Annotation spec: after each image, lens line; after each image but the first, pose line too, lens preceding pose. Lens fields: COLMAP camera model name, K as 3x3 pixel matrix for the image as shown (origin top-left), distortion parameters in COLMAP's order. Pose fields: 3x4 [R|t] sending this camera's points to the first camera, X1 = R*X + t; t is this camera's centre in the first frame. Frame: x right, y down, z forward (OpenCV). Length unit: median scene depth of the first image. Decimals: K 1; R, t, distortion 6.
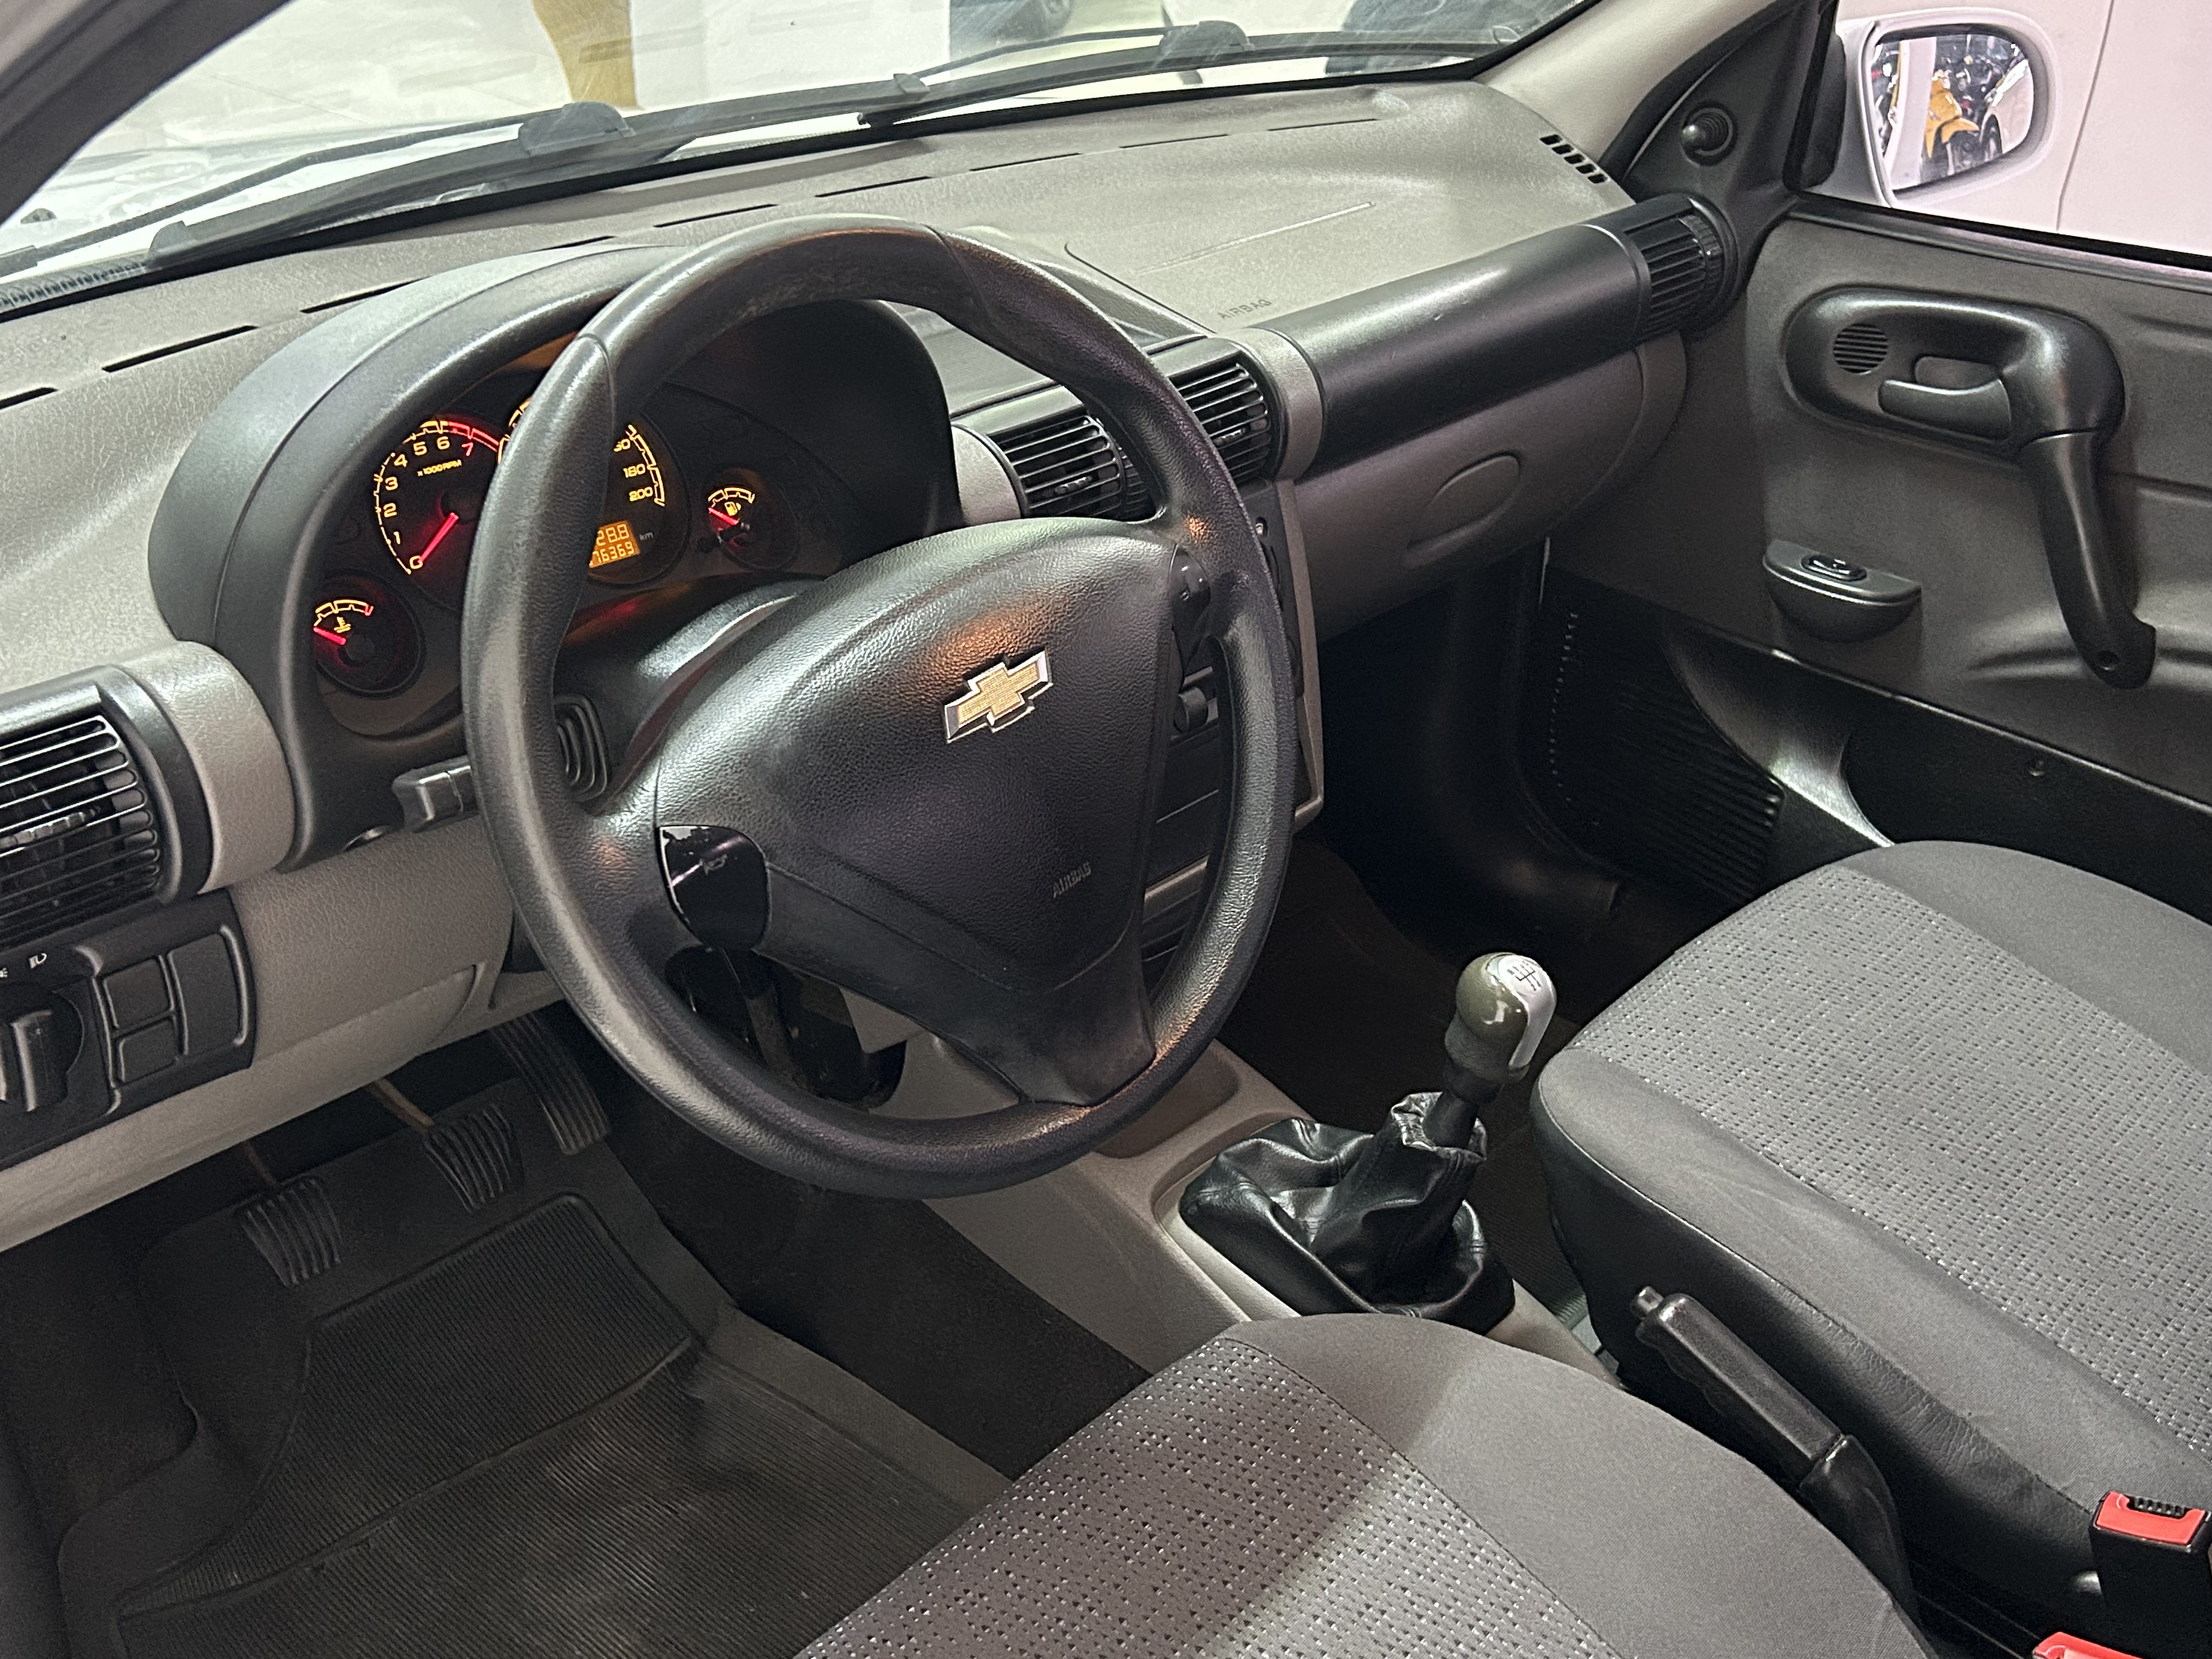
lens RADIAL K [[2348.4, 0, 1106.0], [0, 2348.4, 829.5], [0, 0, 1]] dist [0.105712, -0.002027]
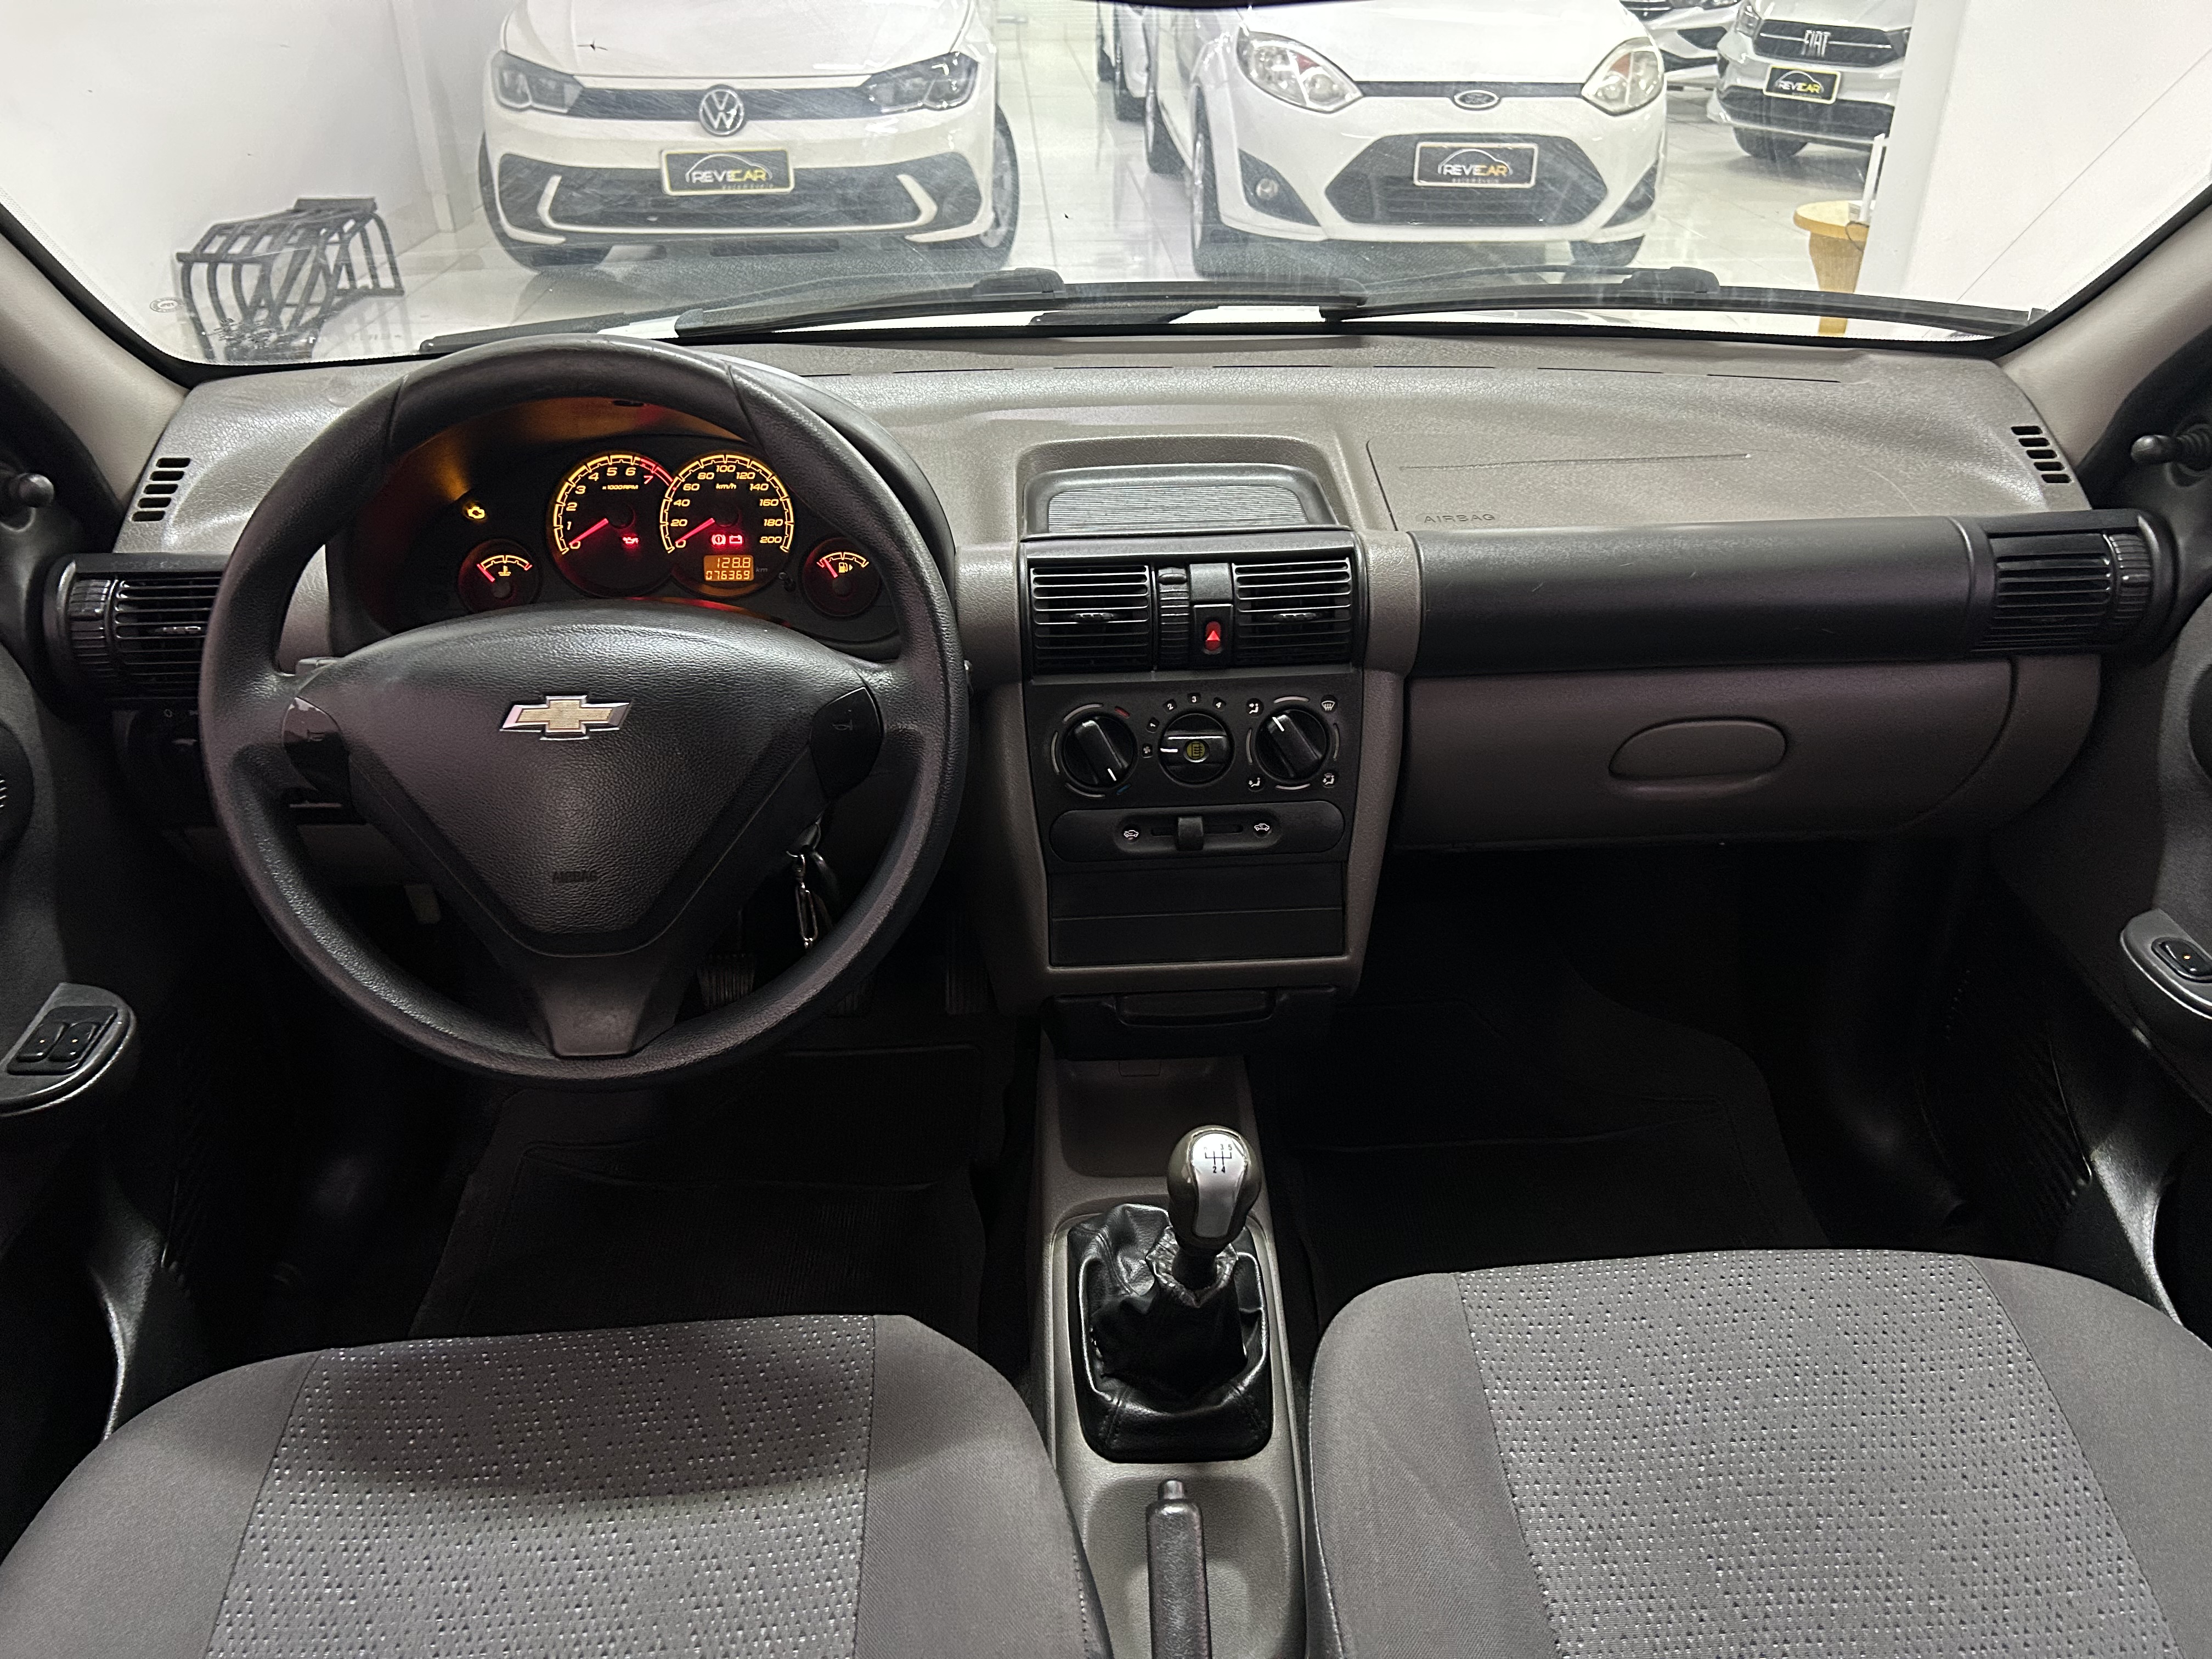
lens RADIAL K [[1670.3, 0, 1112.5], [0, 1670.3, 838.4], [0, 0, 1]] dist [0.081020, -0.084391]
pose [[0.706161, 0.319132, -0.632054, 0.609267], [-0.311296, 0.941697, 0.127680, -0.164439], [0.635950, 0.106593, 0.764334, 0.401211]]
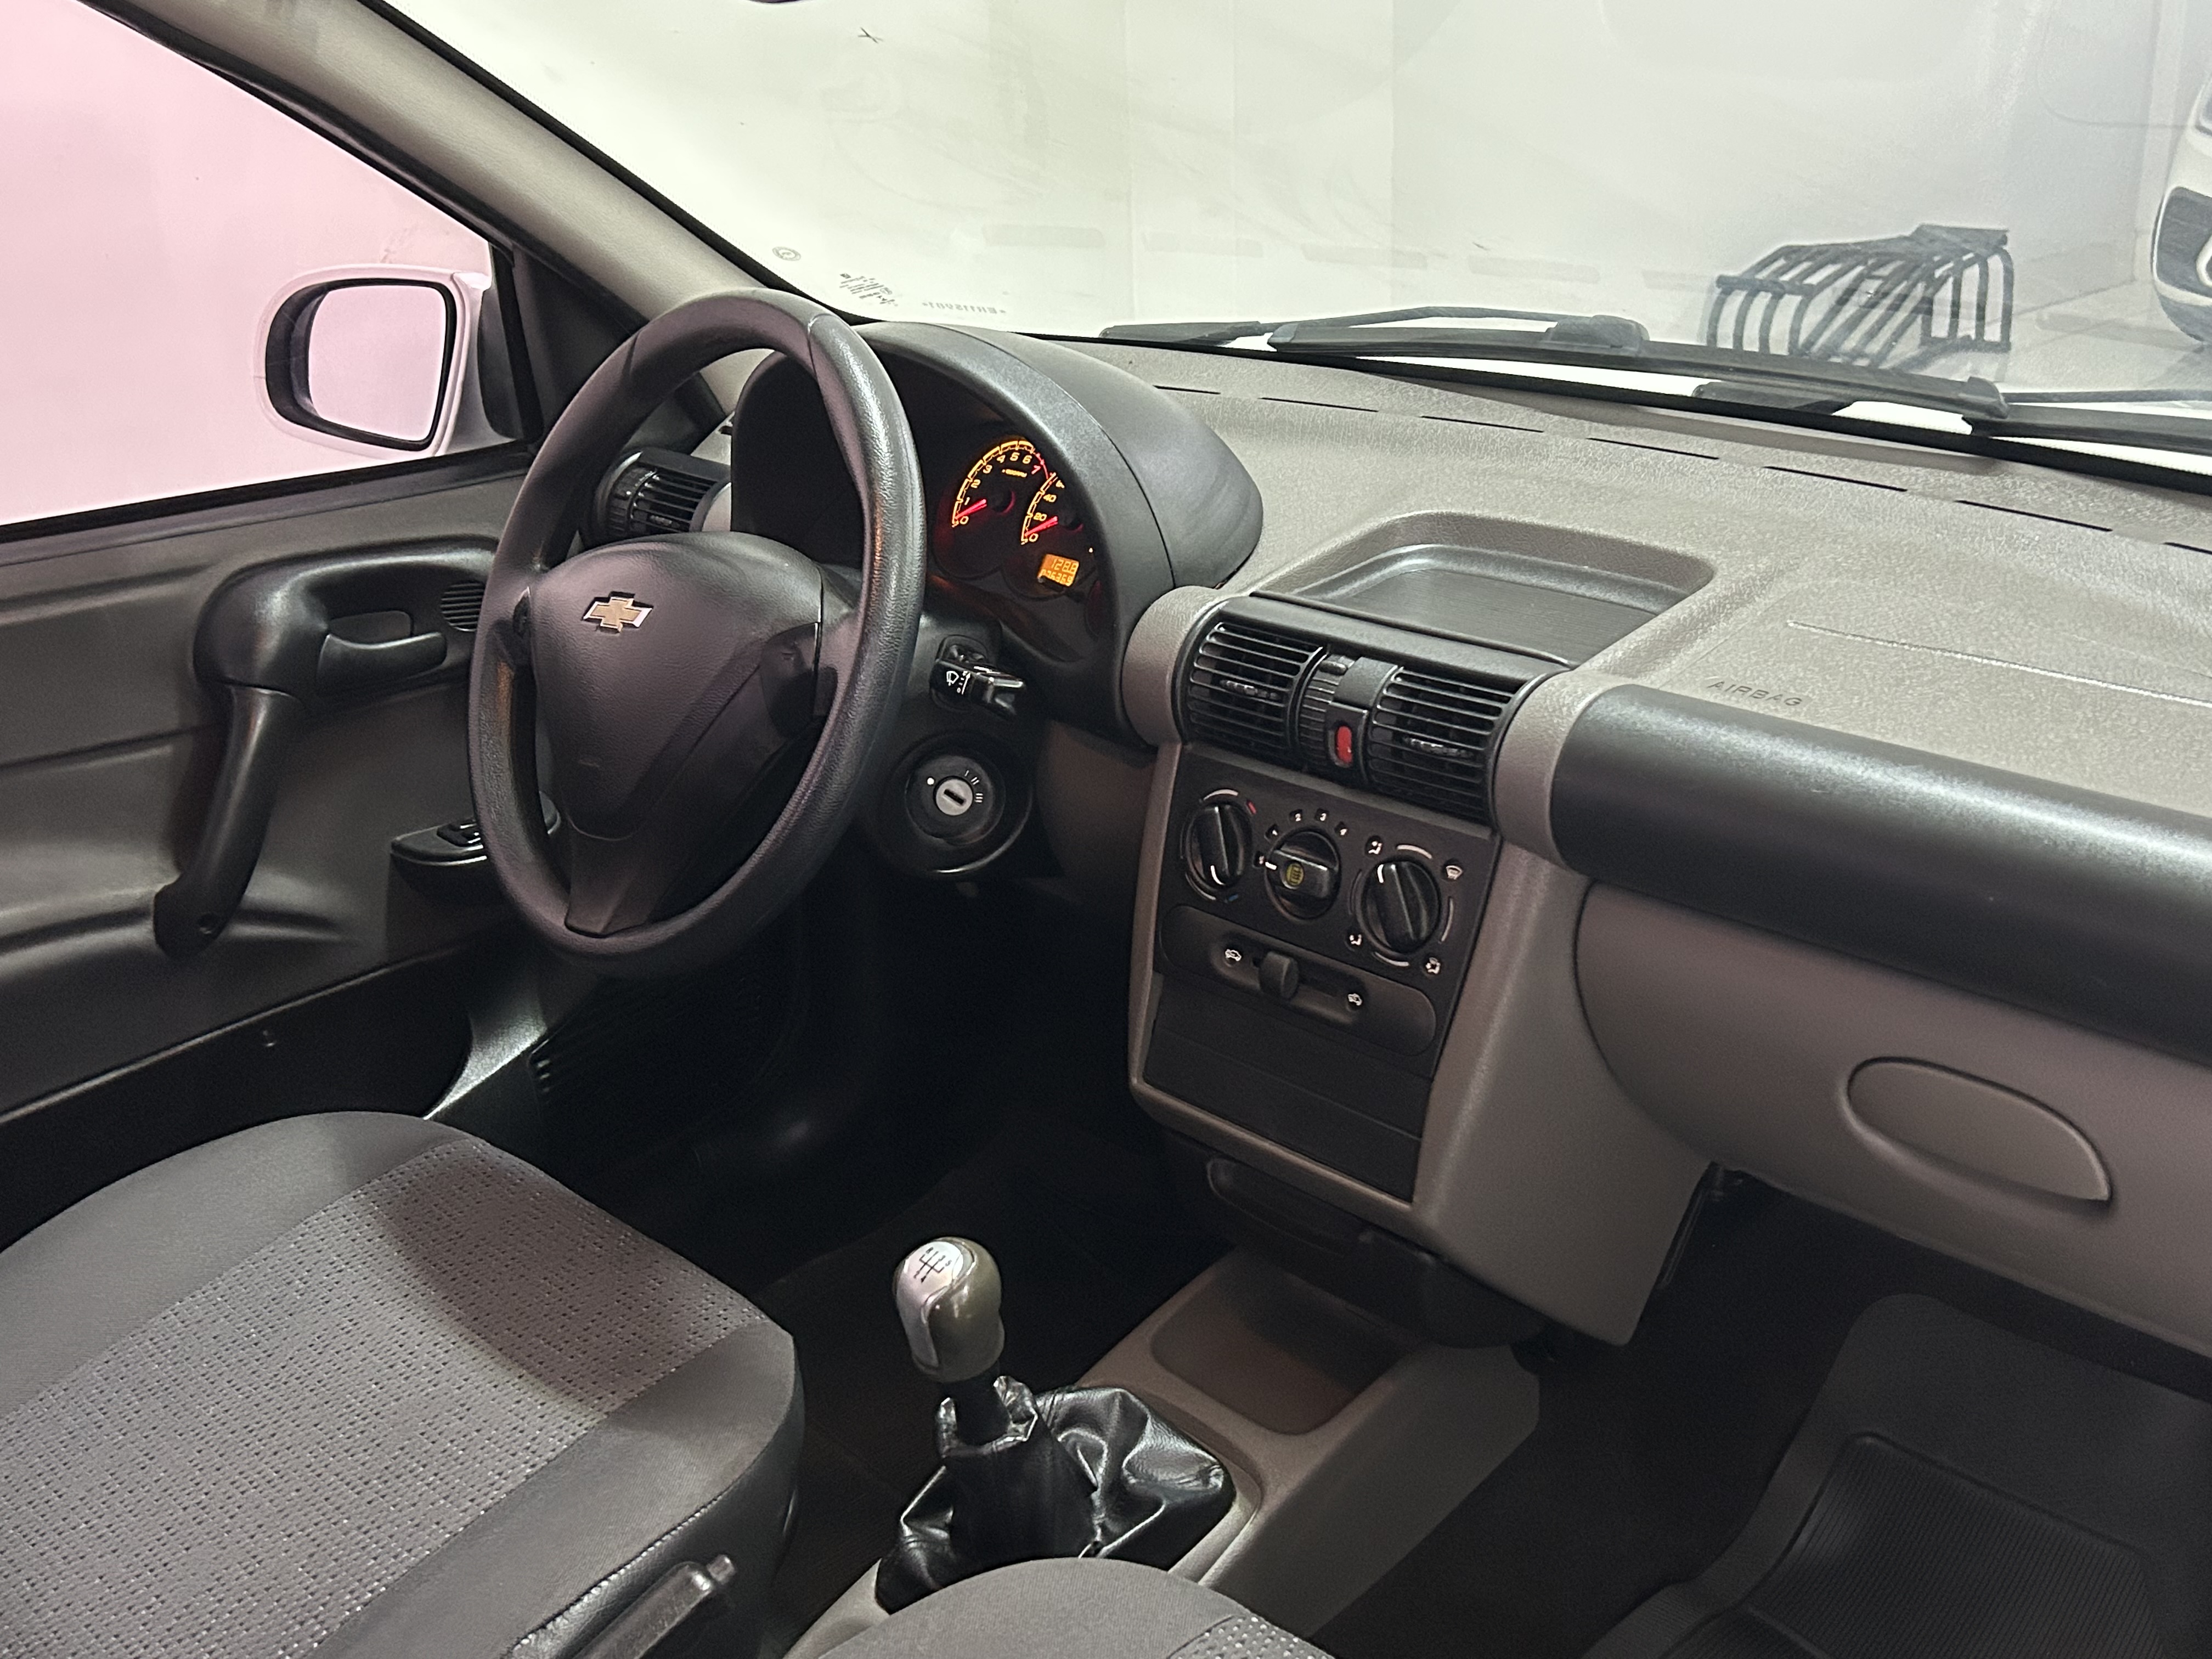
lens RADIAL K [[2348.4, 0, 1106.0], [0, 2348.4, 829.5], [0, 0, 1]] dist [0.105712, -0.002027]
pose [[-0.095857, 0.339040, -0.935876, 1.040735], [-0.435392, 0.831212, 0.345718, -0.456776], [0.895123, 0.440612, 0.067938, 0.982487]]
